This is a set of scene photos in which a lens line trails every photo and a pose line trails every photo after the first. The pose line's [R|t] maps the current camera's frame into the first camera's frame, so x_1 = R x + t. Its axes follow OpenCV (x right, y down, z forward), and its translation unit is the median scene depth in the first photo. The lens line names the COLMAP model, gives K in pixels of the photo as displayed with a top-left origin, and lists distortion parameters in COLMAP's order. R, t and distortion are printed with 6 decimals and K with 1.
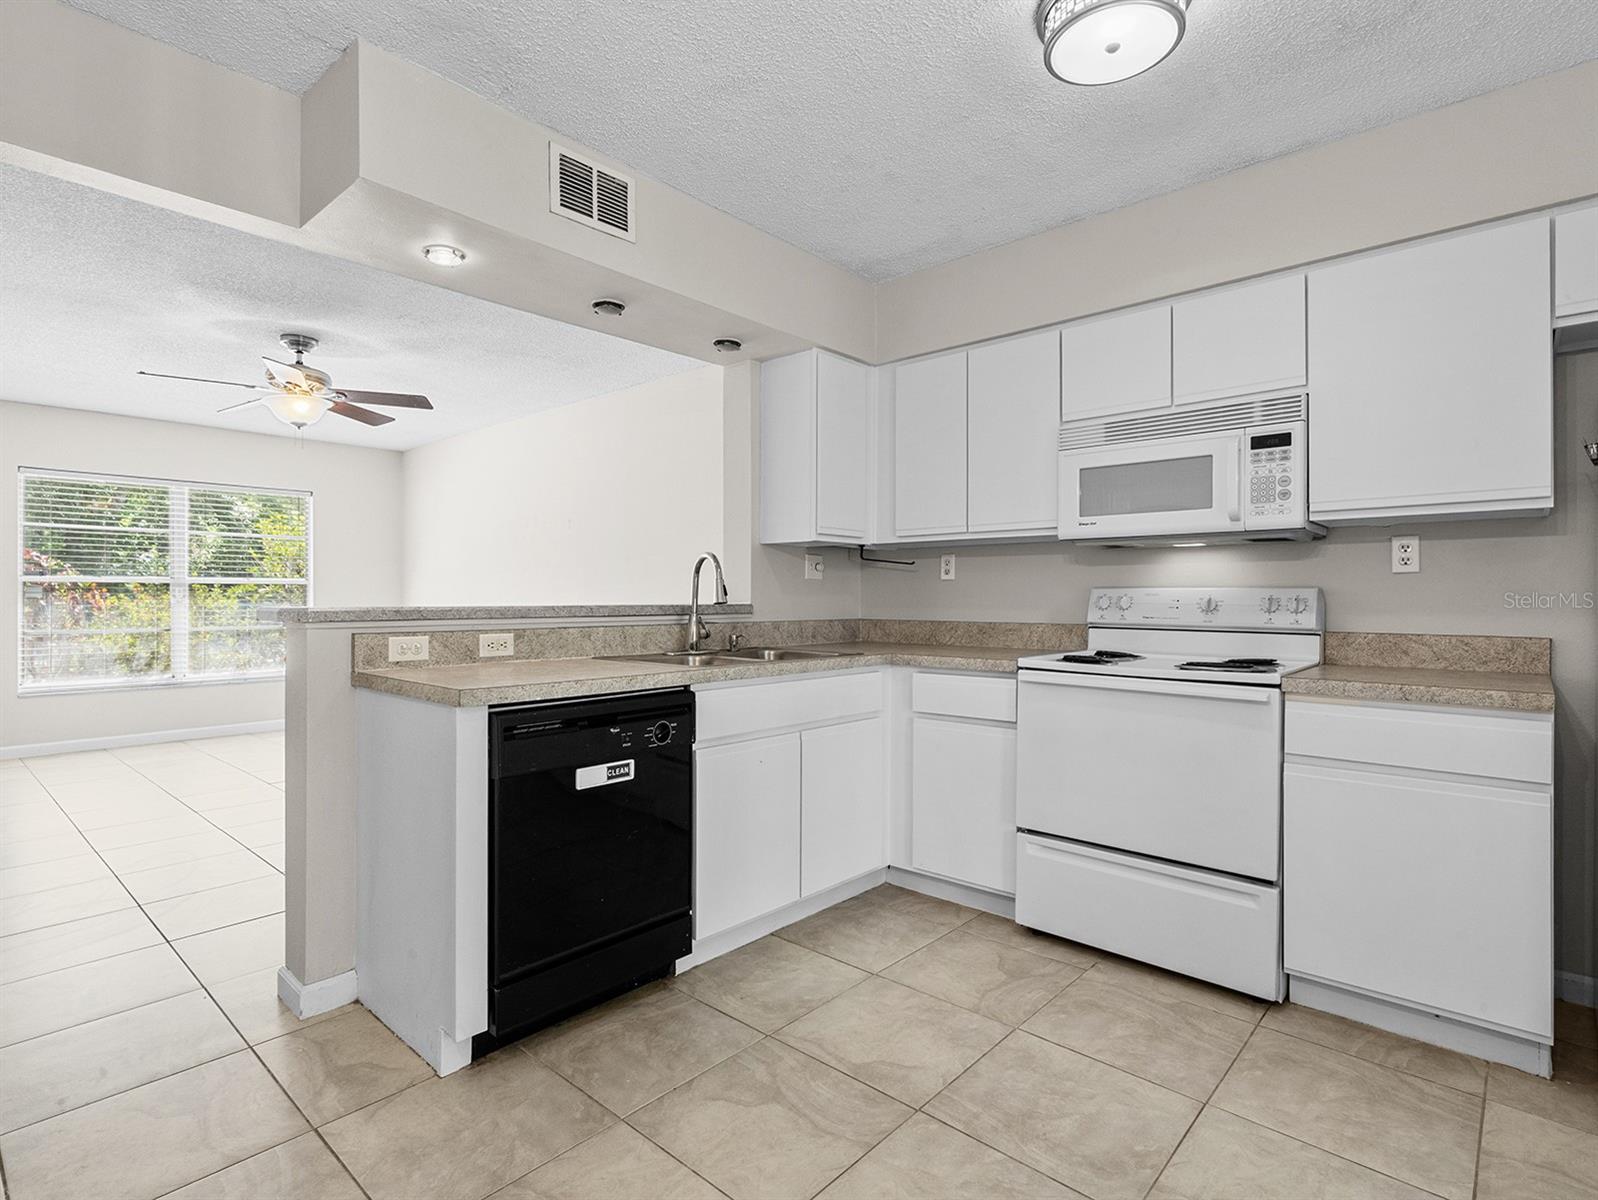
lens RADIAL K [[817.7, 0, 788.1], [0, 817.7, 600.0], [0, 0, 1]] dist [-0.002691, 0.002235]
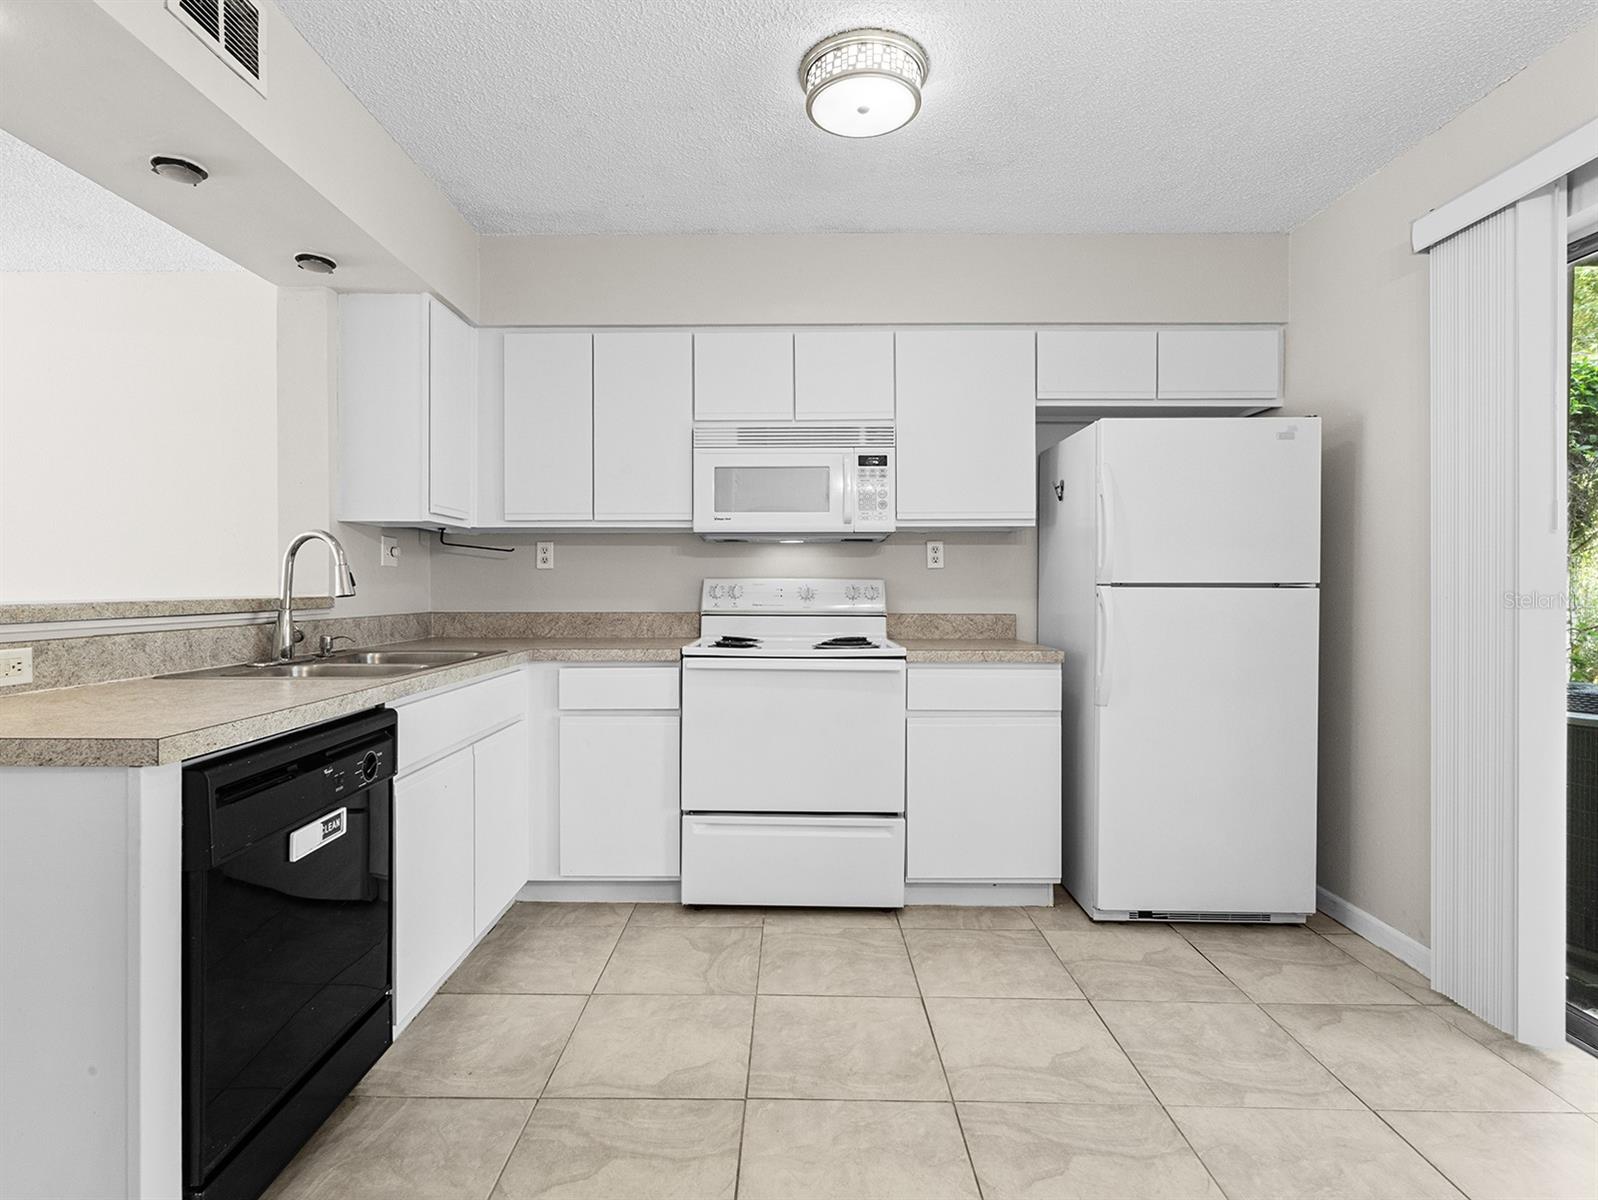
lens RADIAL K [[822.1, 0, 787.8], [0, 822.1, 593.2], [0, 0, 1]] dist [-0.005306, 0.001667]
pose [[0.744587, -0.007434, 0.667484, -0.325525], [0.003877, 0.999969, 0.006813, -0.002473], [-0.667514, -0.002485, 0.744593, 0.149669]]
